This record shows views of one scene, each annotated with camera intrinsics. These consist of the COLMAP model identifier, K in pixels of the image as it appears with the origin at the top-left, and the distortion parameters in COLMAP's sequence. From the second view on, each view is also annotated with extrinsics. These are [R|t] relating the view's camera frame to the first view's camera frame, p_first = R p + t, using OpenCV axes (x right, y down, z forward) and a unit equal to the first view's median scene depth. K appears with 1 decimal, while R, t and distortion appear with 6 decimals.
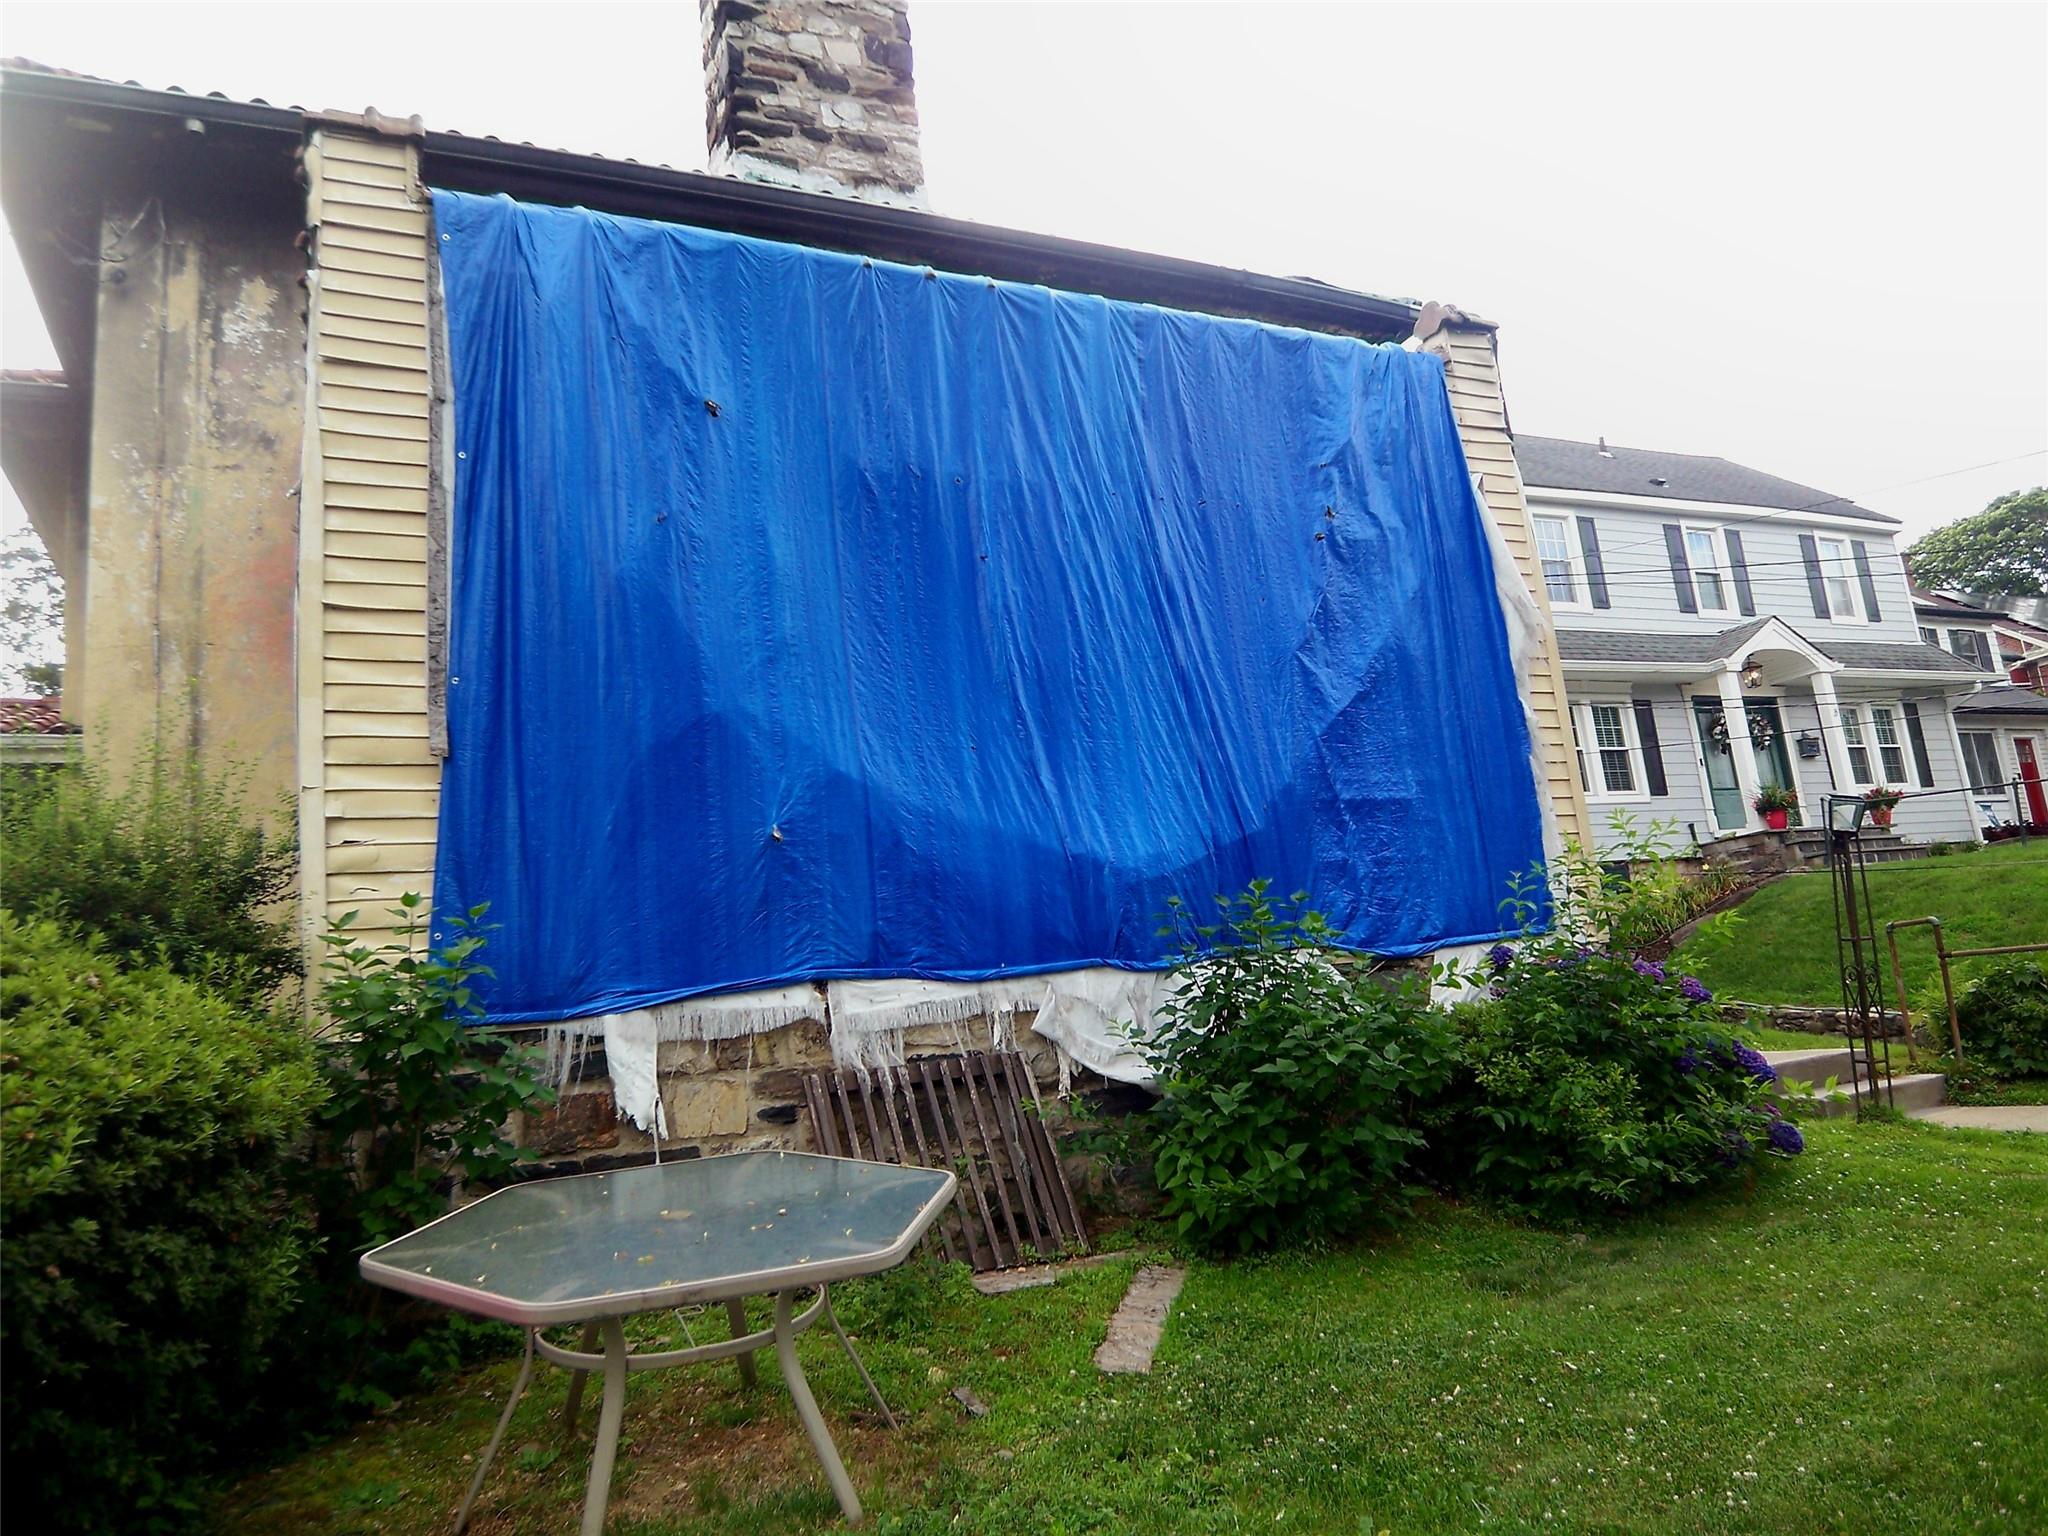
lens RADIAL K [[1331.9, 0, 1027.4], [0, 1331.9, 779.9], [0, 0, 1]] dist [-0.035879, -0.014609]
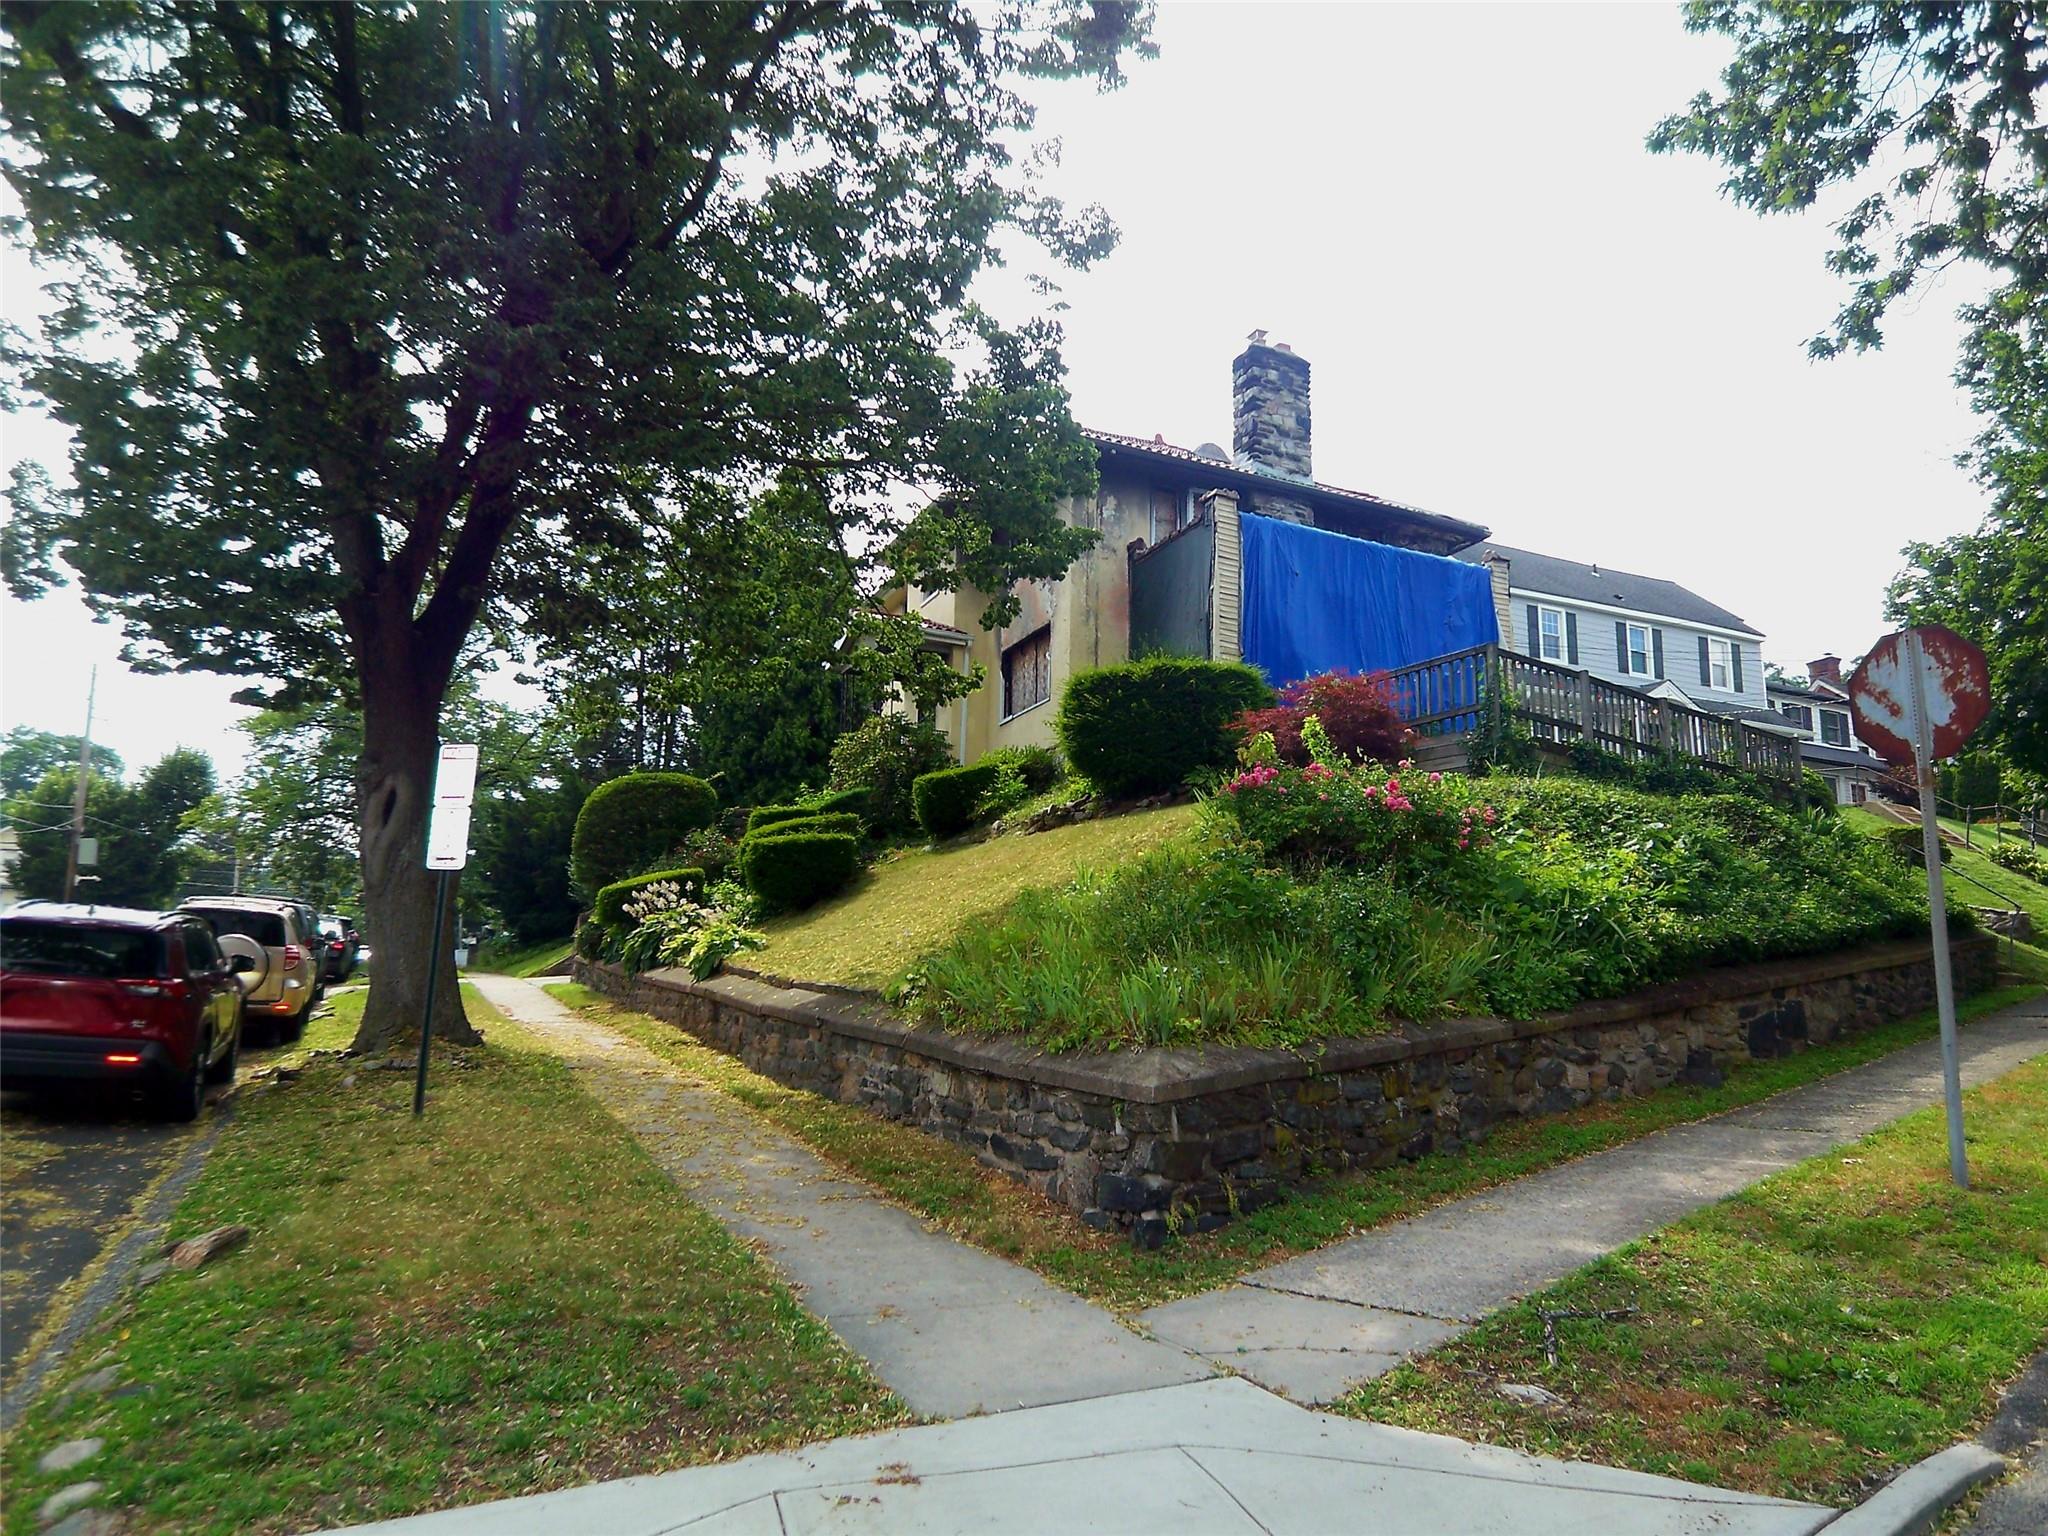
lens RADIAL K [[1331.9, 0, 1027.4], [0, 1331.9, 779.9], [0, 0, 1]] dist [-0.035879, -0.014609]
pose [[0.992144, 0.122610, -0.024857, -0.520502], [-0.122605, 0.992454, 0.001742, 0.247390], [0.024883, 0.001319, 0.999690, -1.771227]]
